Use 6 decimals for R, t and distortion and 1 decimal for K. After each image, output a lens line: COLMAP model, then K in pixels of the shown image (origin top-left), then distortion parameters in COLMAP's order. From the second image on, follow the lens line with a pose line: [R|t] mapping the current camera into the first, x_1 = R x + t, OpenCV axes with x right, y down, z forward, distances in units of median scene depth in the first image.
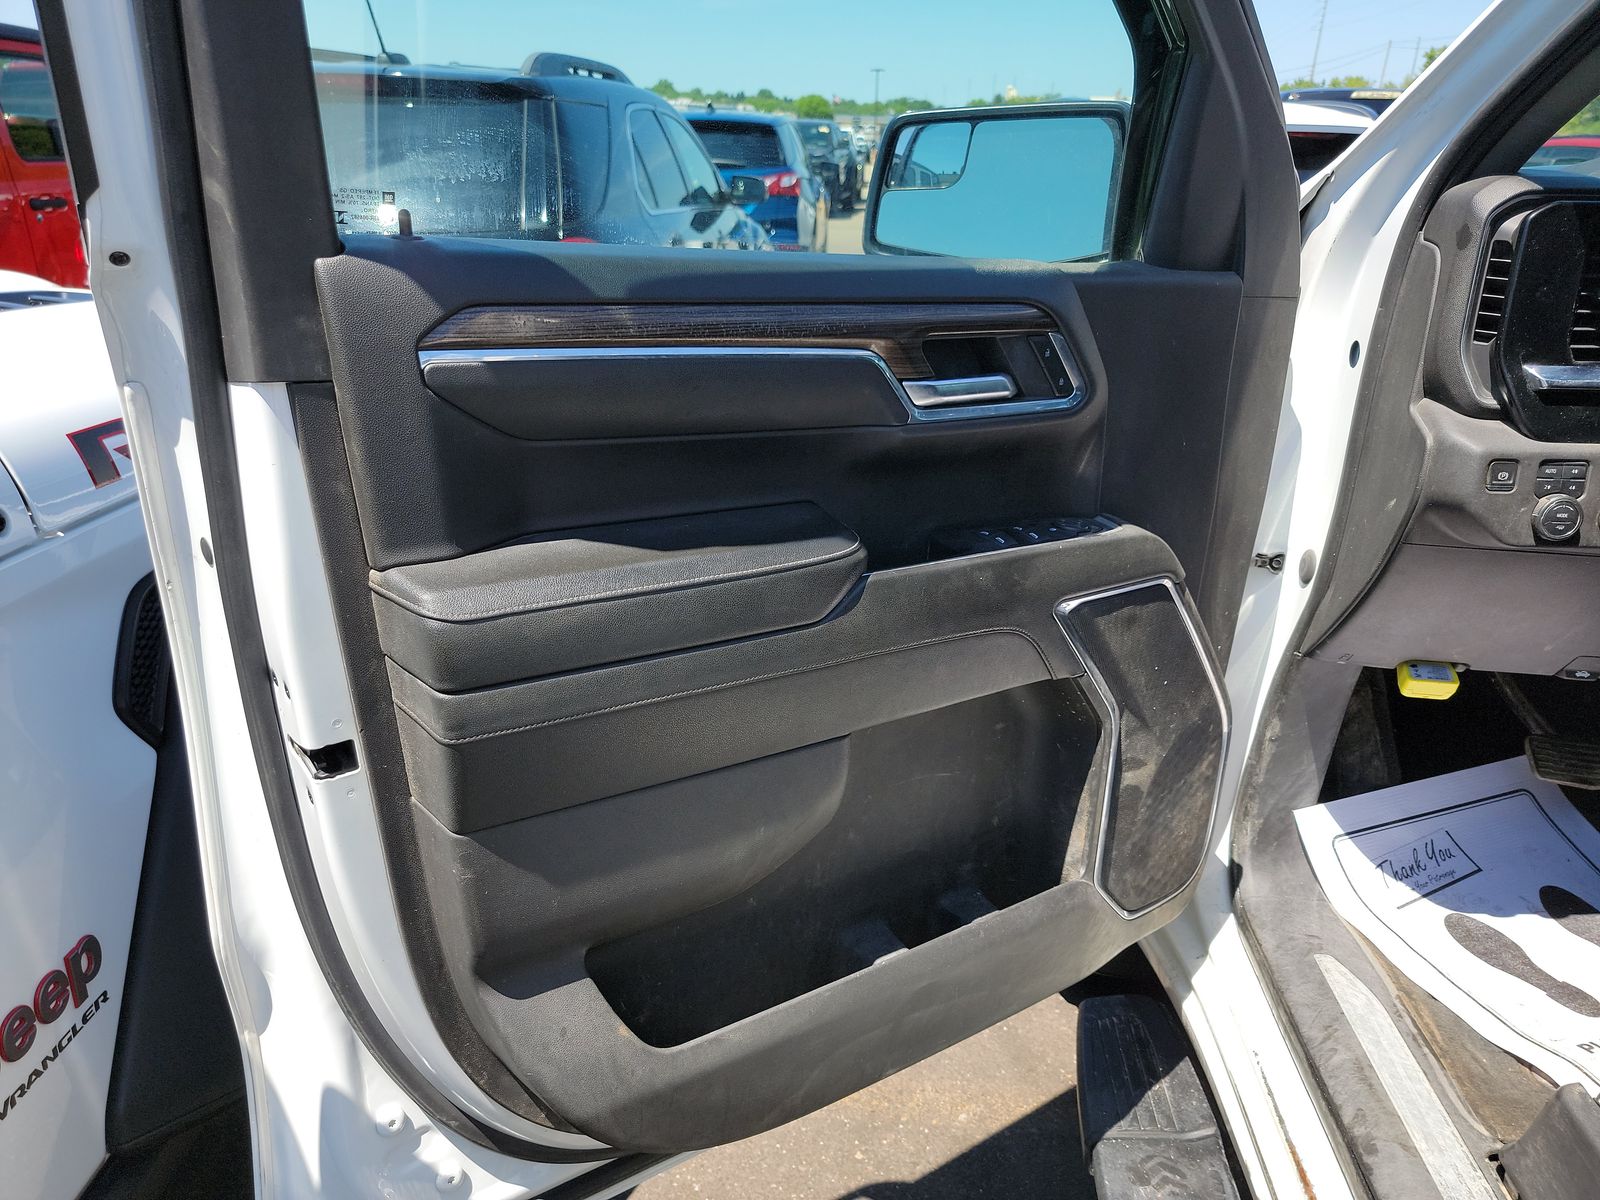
lens RADIAL K [[1126.1, 0, 799.8], [0, 1126.1, 598.0], [0, 0, 1]] dist [0.022846, -0.033264]
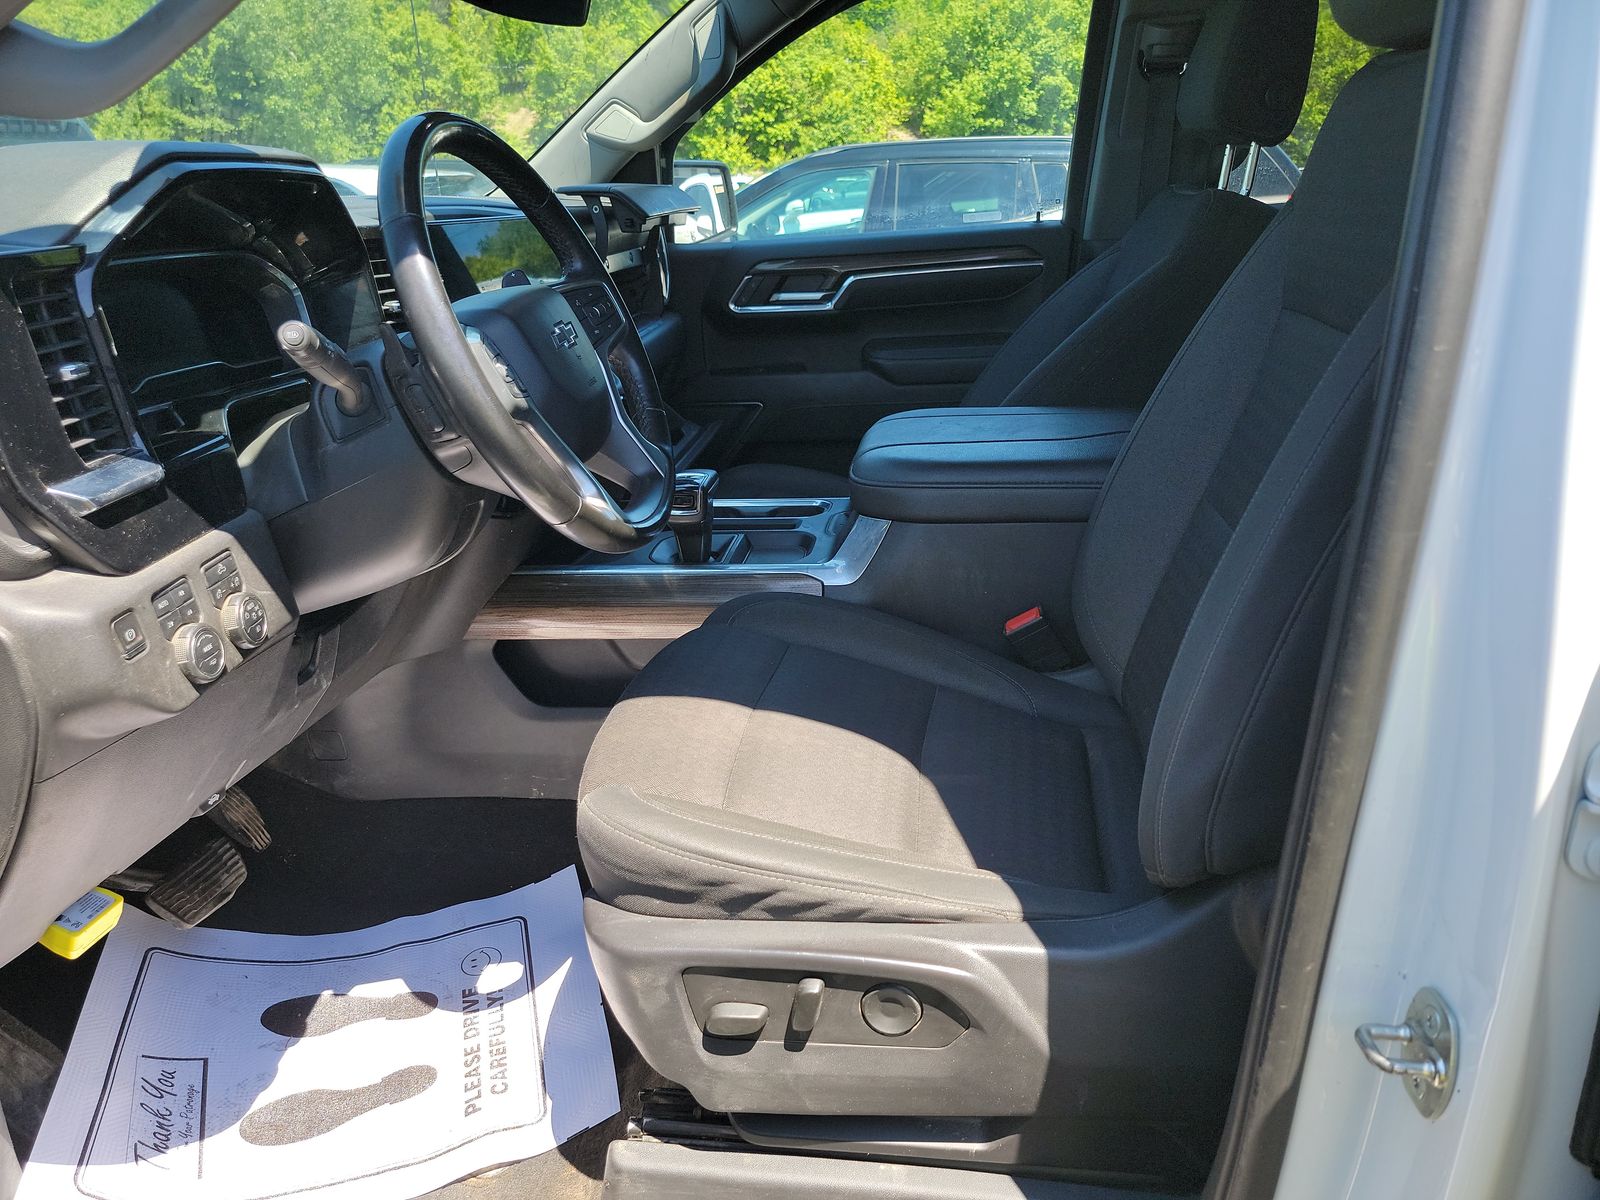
lens RADIAL K [[1126.1, 0, 813.8], [0, 1126.1, 601.2], [0, 0, 1]] dist [0.022846, -0.033264]
pose [[0.041862, -0.371362, 0.927544, -0.012695], [0.393526, 0.859443, 0.326335, -0.145962], [-0.918360, 0.351351, 0.182118, 0.356571]]
